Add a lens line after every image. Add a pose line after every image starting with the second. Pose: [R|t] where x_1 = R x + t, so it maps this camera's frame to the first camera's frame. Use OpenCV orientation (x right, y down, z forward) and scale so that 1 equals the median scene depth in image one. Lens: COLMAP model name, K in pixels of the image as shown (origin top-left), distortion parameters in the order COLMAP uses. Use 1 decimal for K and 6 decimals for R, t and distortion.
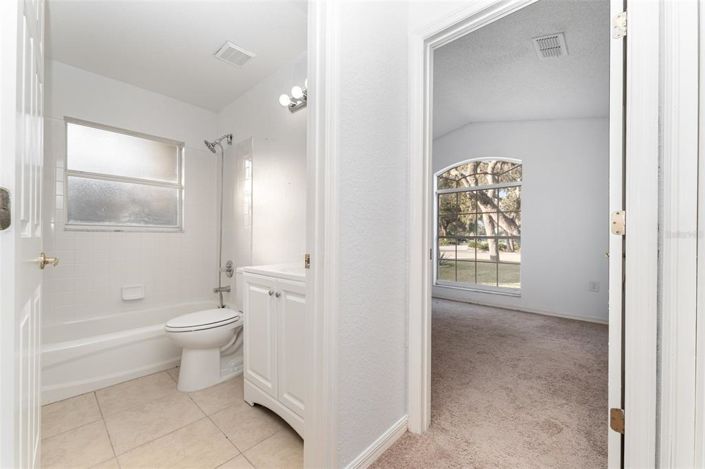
lens RADIAL K [[285.5, 0, 352.8], [0, 285.5, 238.2], [0, 0, 1]] dist [-0.001985, 0.001129]
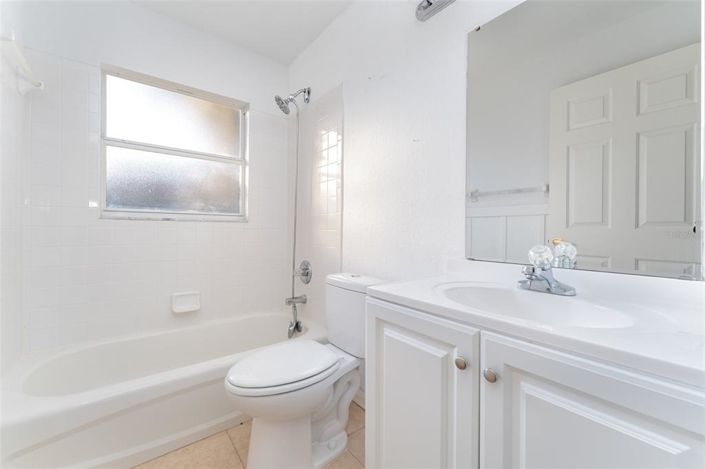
lens RADIAL K [[285.5, 0, 352.0], [0, 285.5, 230.9], [0, 0, 1]] dist [-0.001985, 0.001129]
pose [[0.987762, 0.005729, -0.155865, -0.207070], [-0.005504, 0.999983, 0.001876, -0.000327], [0.155873, -0.000995, 0.987777, 0.303791]]
